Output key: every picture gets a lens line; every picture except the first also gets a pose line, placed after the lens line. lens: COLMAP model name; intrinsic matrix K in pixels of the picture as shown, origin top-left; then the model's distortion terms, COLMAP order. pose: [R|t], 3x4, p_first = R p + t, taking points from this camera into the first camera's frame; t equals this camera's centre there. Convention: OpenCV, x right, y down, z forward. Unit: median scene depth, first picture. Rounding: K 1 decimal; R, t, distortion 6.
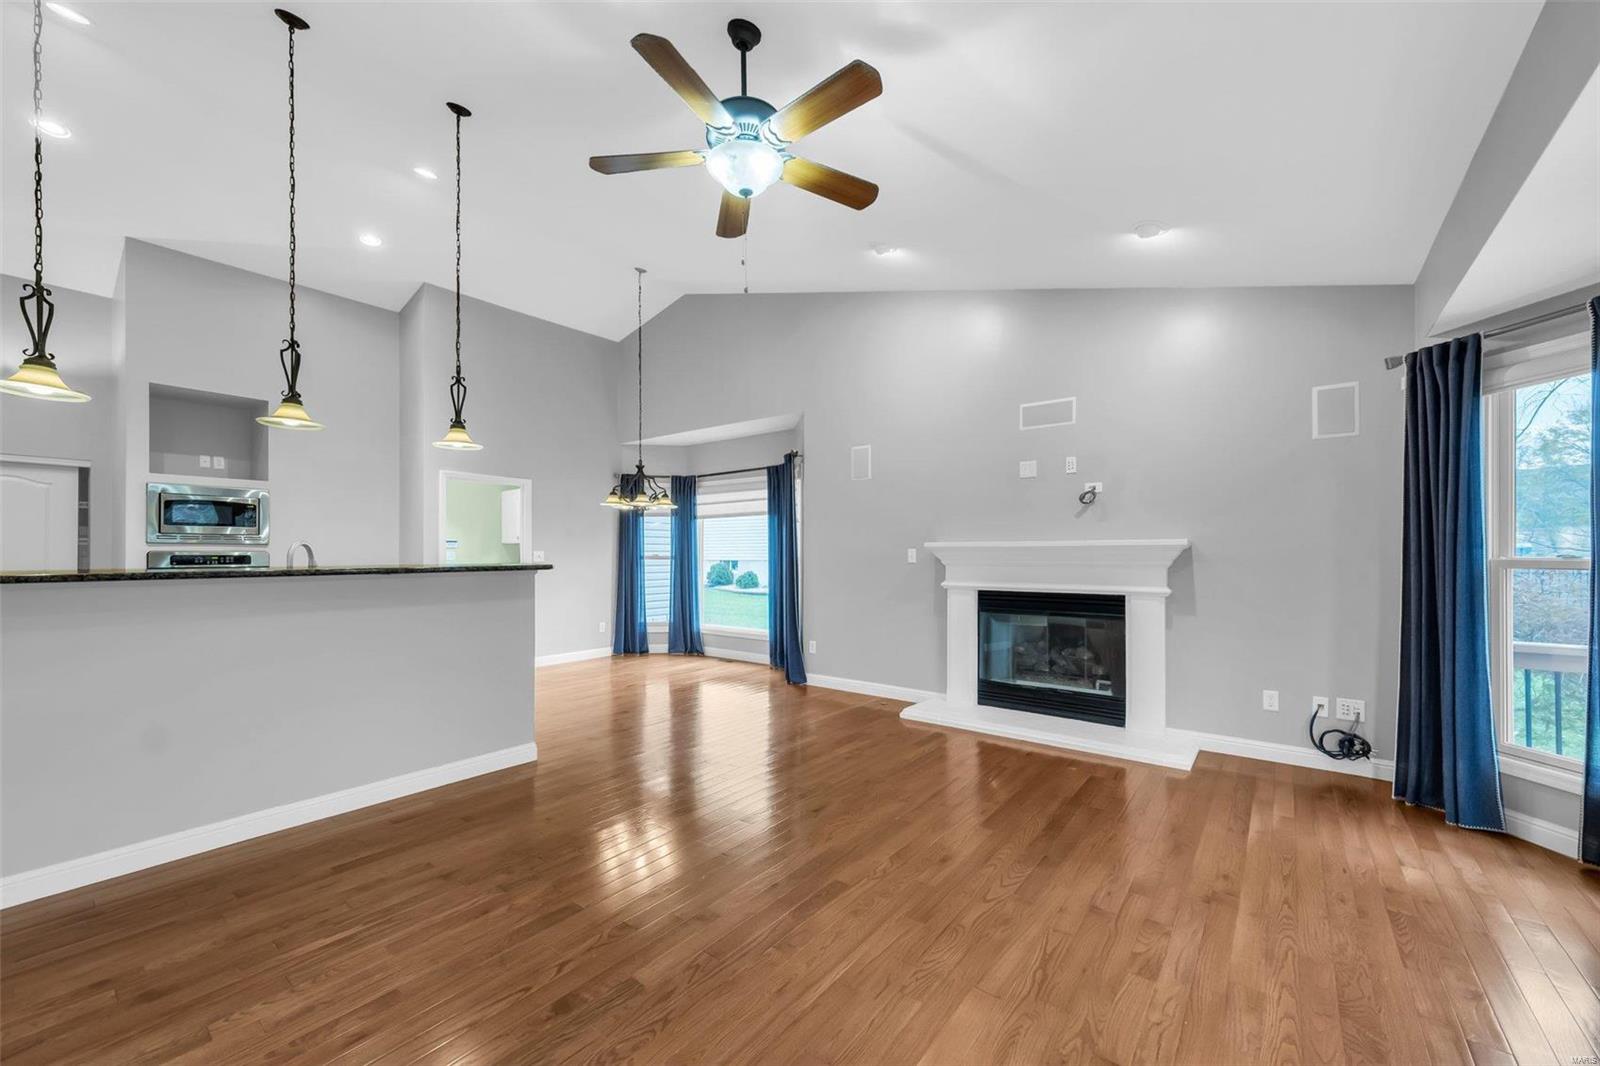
lens RADIAL K [[613.9, 0, 808.8], [0, 613.9, 549.1], [0, 0, 1]] dist [0.003656, 0.001058]
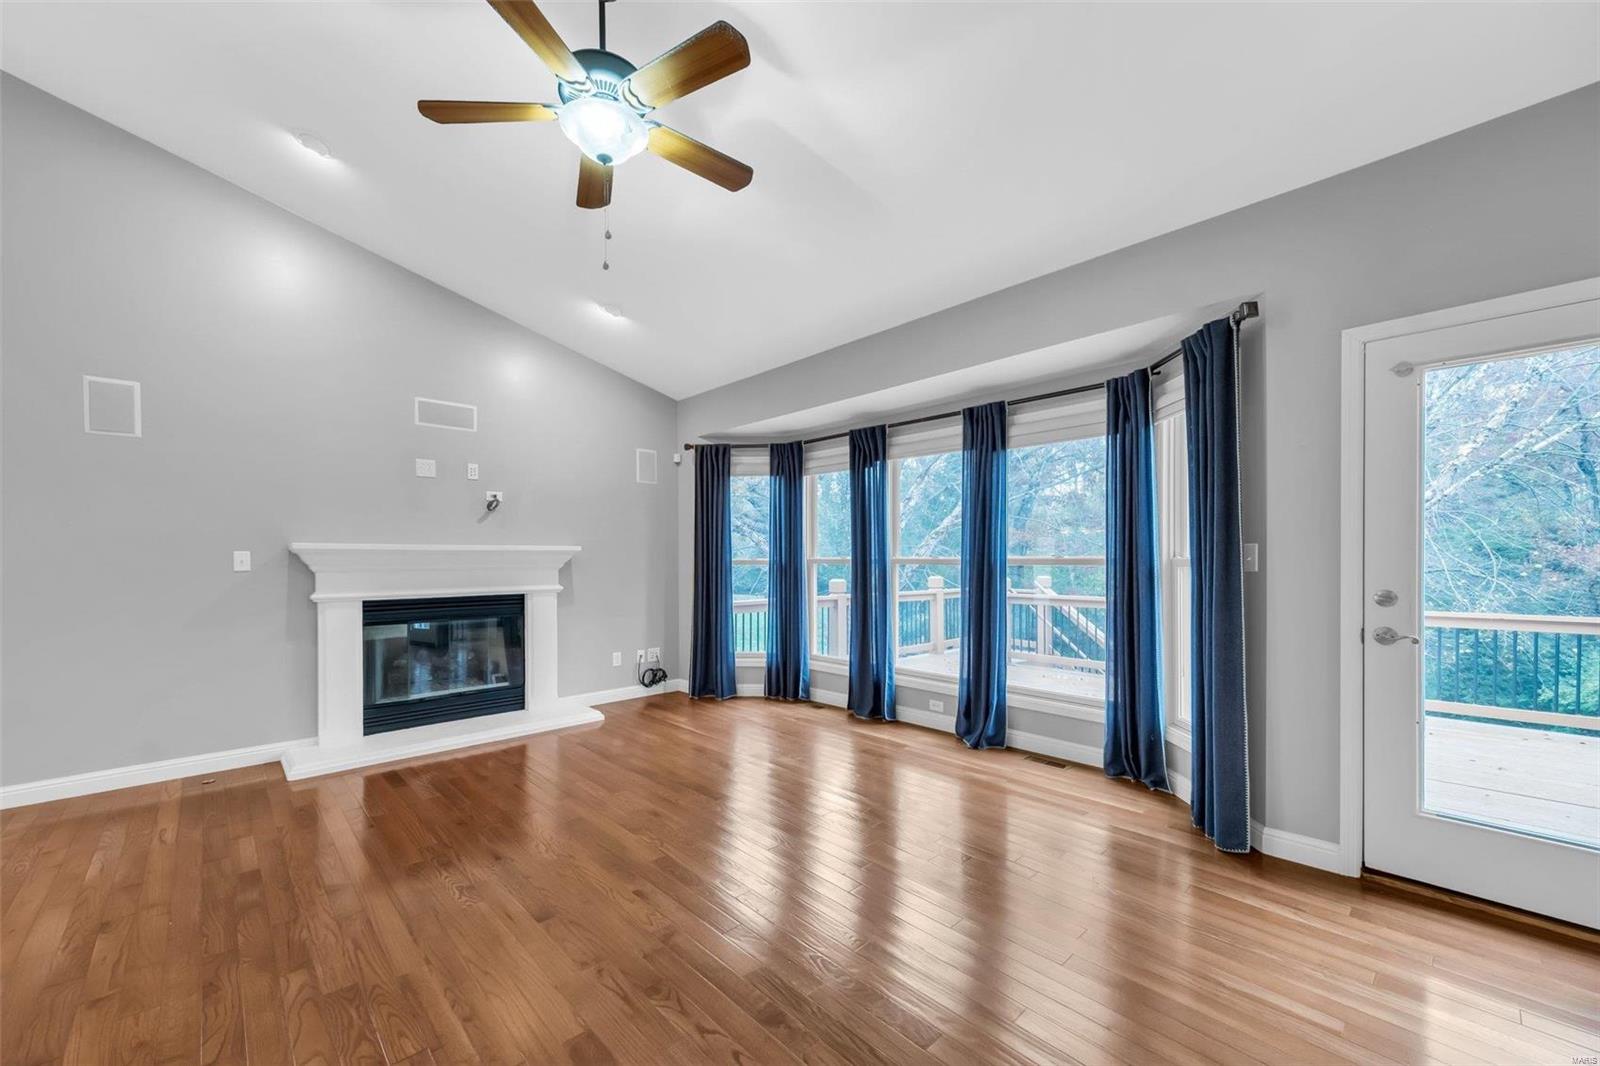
lens RADIAL K [[613.9, 0, 791.5], [0, 613.9, 560.2], [0, 0, 1]] dist [0.003656, 0.001058]
pose [[0.166684, -0.004151, 0.986002, -0.514025], [-0.007933, 0.999953, 0.005551, 0.001936], [-0.985978, -0.008748, 0.166643, 0.307211]]
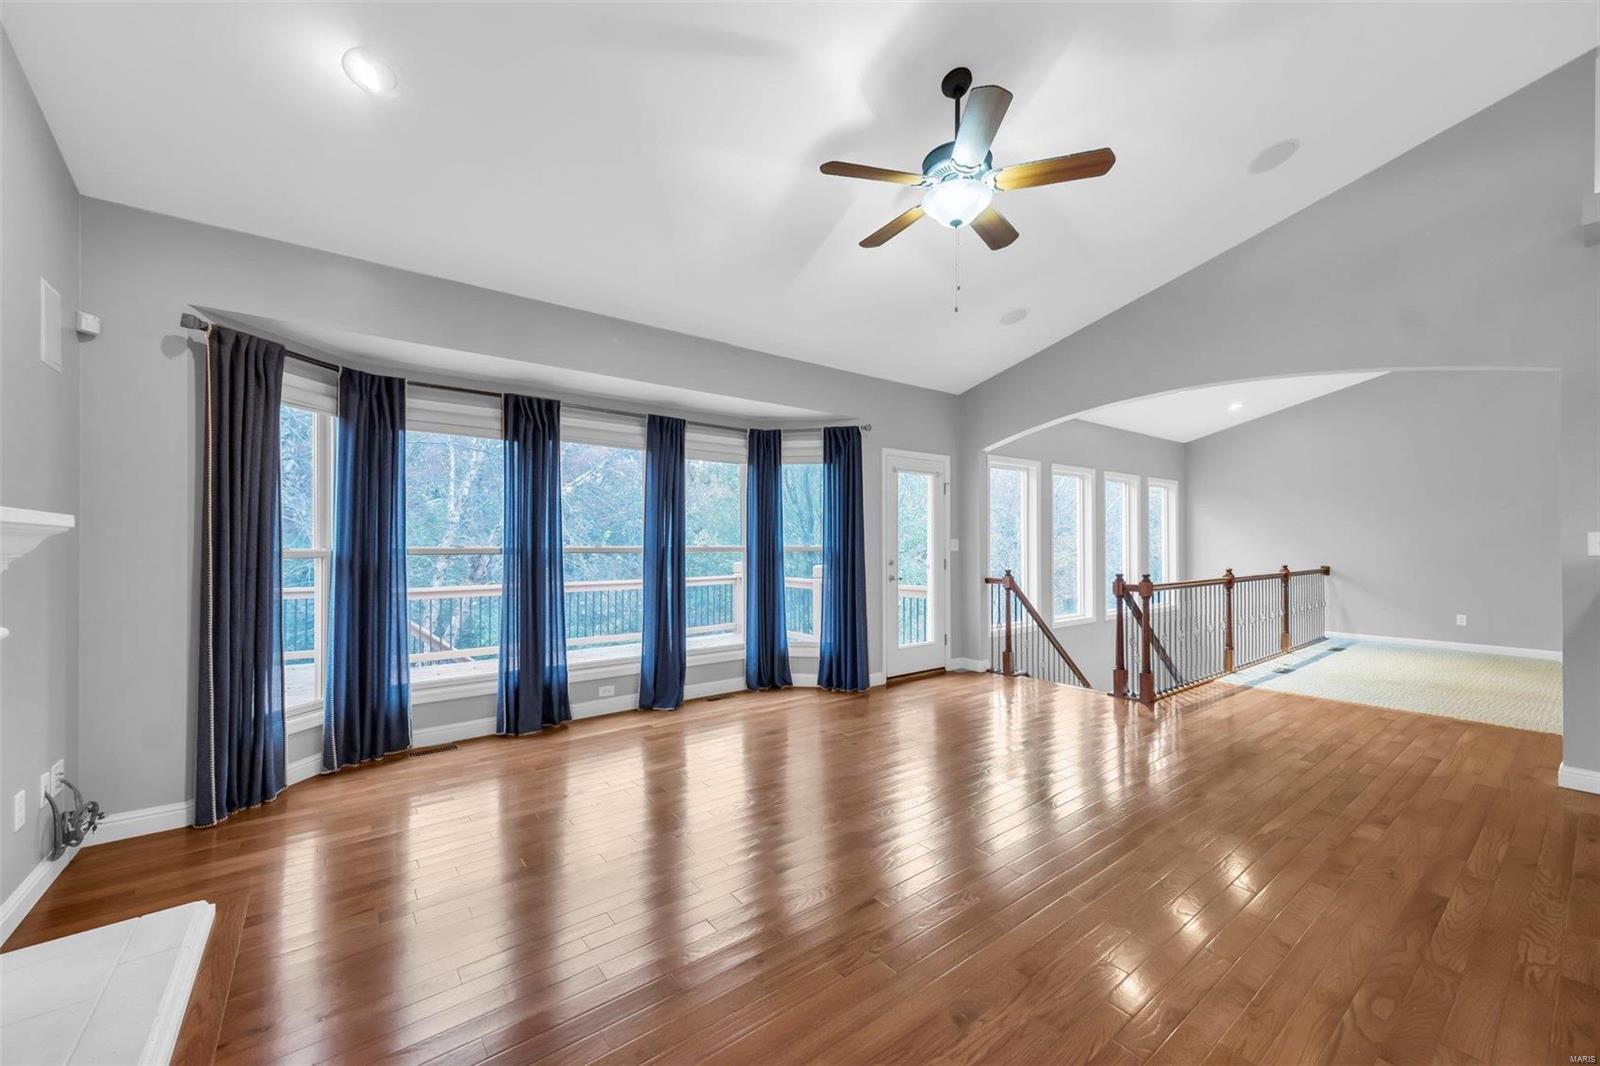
lens RADIAL K [[613.9, 0, 795.4], [0, 613.9, 542.9], [0, 0, 1]] dist [0.003656, 0.001058]
pose [[-0.964506, 0.009397, 0.263892, -0.059008], [0.004374, 0.999798, -0.019614, 0.016457], [-0.264023, -0.017764, -0.964353, 1.165609]]
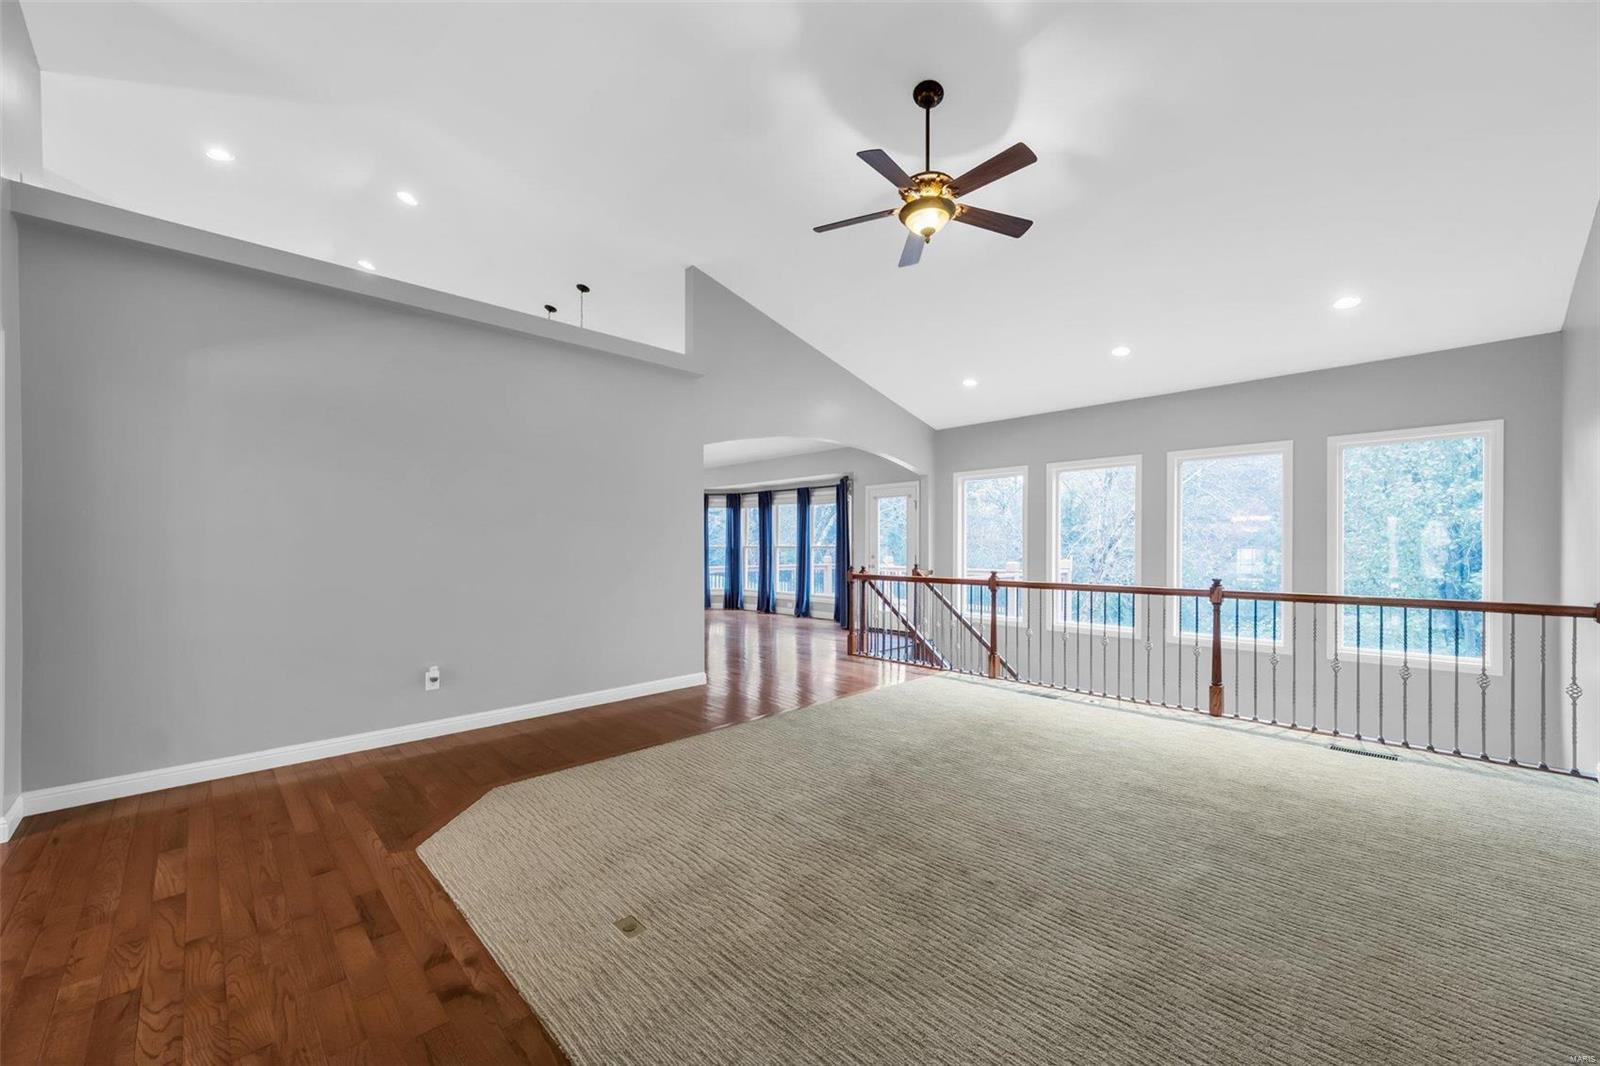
lens RADIAL K [[613.9, 0, 805.8], [0, 613.9, 539.7], [0, 0, 1]] dist [0.003656, 0.001058]
pose [[0.133056, 0.010626, 0.991052, -1.969311], [-0.012893, 0.999876, -0.008990, -0.000583], [-0.991025, -0.011582, 0.133176, -0.162191]]
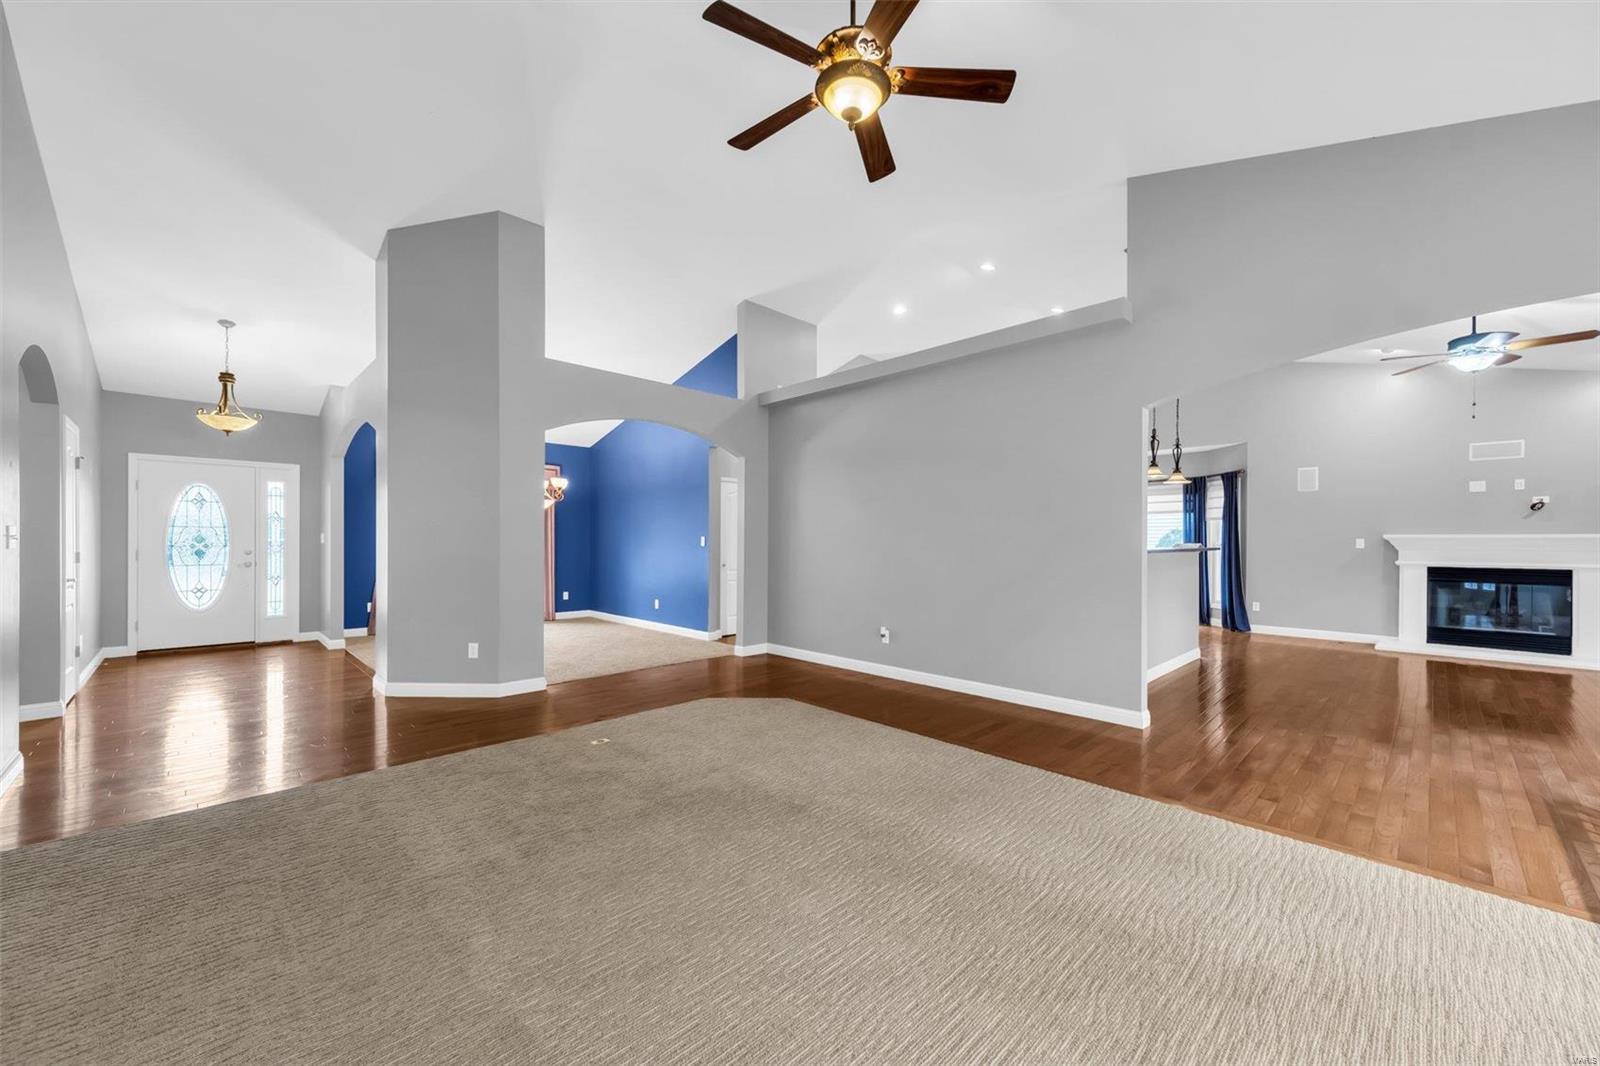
lens RADIAL K [[613.9, 0, 802.0], [0, 613.9, 543.6], [0, 0, 1]] dist [0.003656, 0.001058]
pose [[0.990347, 0.006026, -0.138481, -1.145782], [-0.003979, 0.999879, 0.015057, -0.007080], [0.138555, -0.014361, 0.990251, -0.780765]]
